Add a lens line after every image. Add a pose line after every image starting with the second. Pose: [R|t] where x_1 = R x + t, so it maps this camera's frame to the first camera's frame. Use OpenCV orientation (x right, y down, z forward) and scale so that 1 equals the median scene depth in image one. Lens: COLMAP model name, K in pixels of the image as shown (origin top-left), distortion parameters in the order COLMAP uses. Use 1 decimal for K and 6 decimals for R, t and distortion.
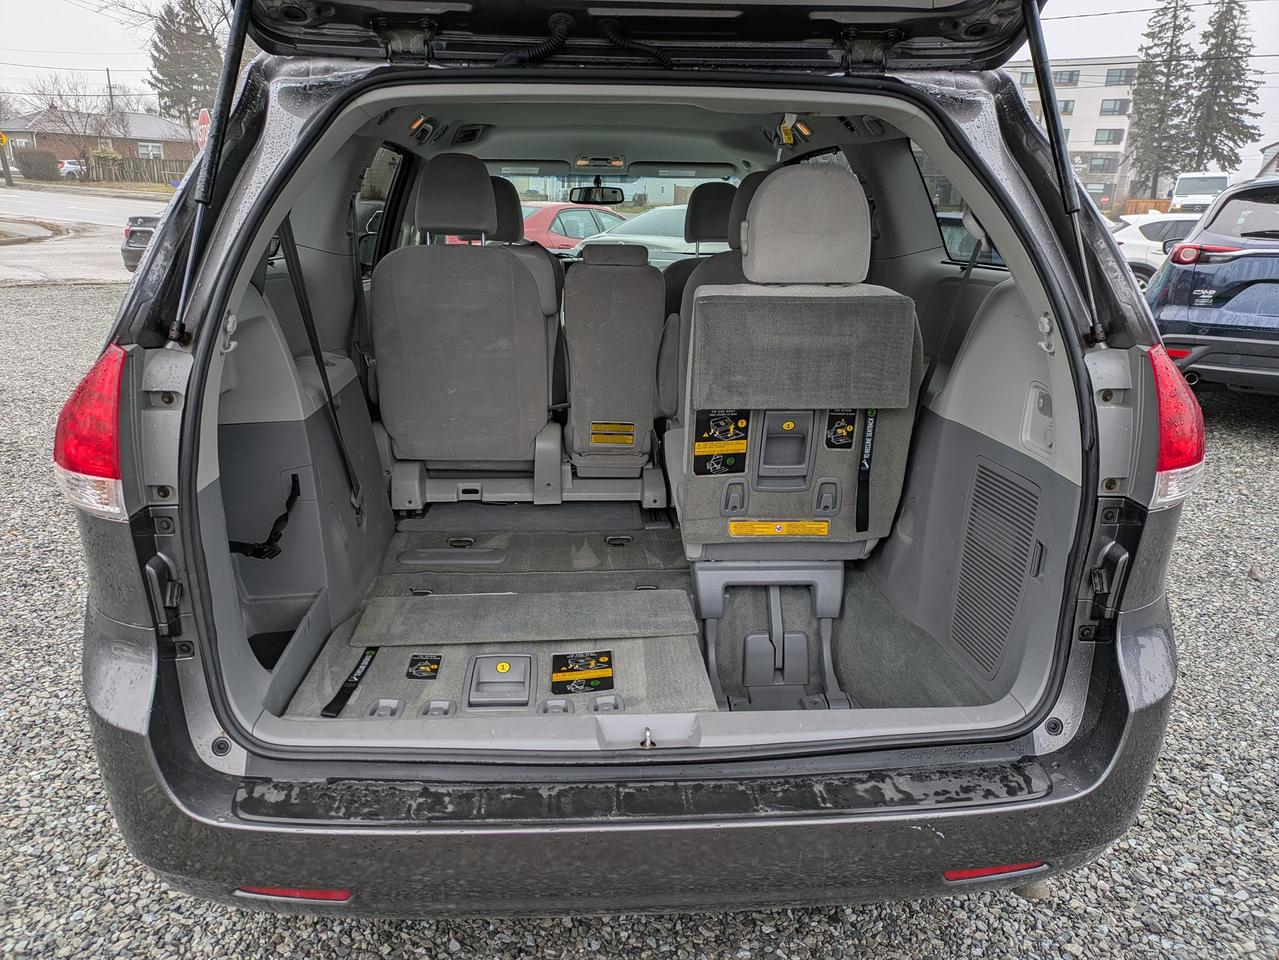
lens RADIAL K [[949.0, 0, 637.4], [0, 949.0, 474.5], [0, 0, 1]] dist [0.048093, -0.012508]
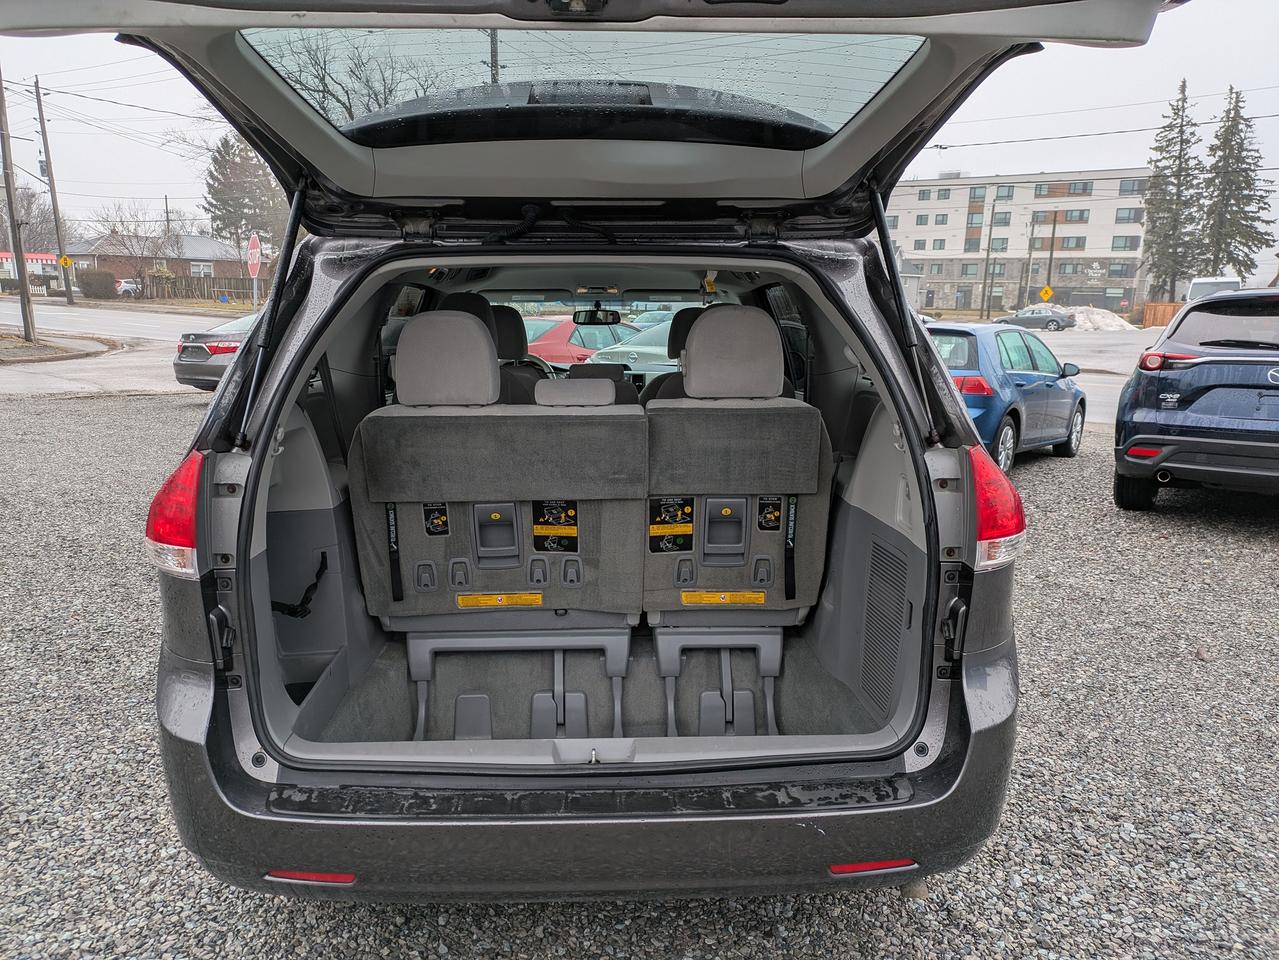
lens RADIAL K [[949.0, 0, 637.4], [0, 949.0, 474.5], [0, 0, 1]] dist [0.048093, -0.012508]
pose [[0.999529, -0.005844, -0.030123, 0.084665], [0.002606, 0.994319, -0.106412, 0.031380], [0.030574, 0.106284, 0.993866, -0.224593]]
